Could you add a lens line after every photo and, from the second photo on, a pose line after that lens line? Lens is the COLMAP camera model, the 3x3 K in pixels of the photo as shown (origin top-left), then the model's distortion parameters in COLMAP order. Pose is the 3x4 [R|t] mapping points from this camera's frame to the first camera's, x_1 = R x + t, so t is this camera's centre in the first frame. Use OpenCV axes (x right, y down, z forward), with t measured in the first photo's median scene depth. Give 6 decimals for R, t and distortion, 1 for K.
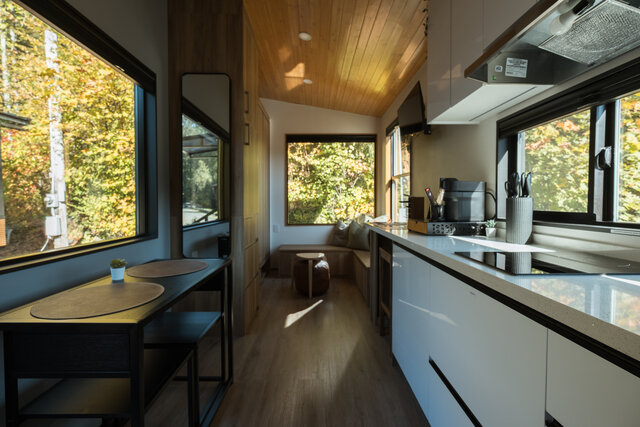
lens RADIAL K [[284.9, 0, 317.1], [0, 284.9, 210.8], [0, 0, 1]] dist [0.000694, -0.000031]
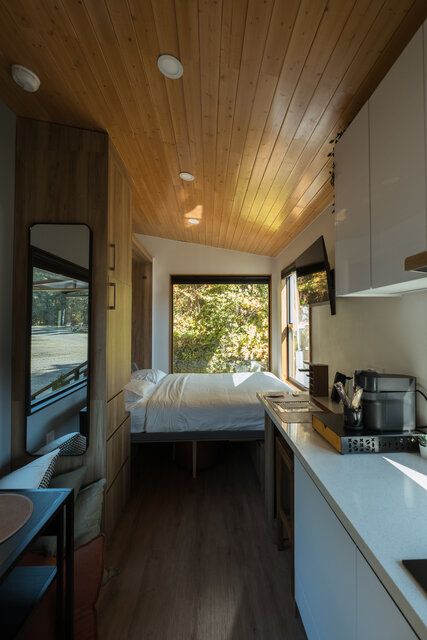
lens RADIAL K [[288.8, 0, 217.5], [0, 288.8, 320.5], [0, 0, 1]] dist [0.001266, 0.000126]
pose [[0.999737, 0.001092, 0.022897, 0.019821], [-0.000061, 0.998988, -0.044978, -0.091412], [-0.022923, 0.044965, 0.998726, 0.099075]]
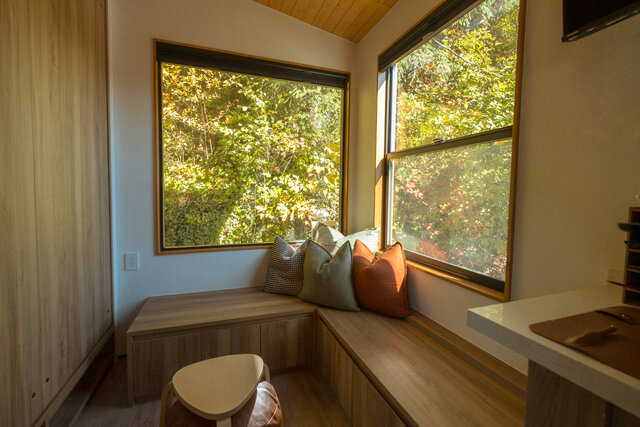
lens RADIAL K [[288.8, 0, 320.0], [0, 288.8, 213.5], [0, 0, 1]] dist [0.001266, 0.000126]
pose [[0.945003, -0.003276, 0.327044, -0.020153], [-0.010427, 0.999140, 0.040138, -0.032509], [-0.326894, -0.041341, 0.944156, 0.550823]]
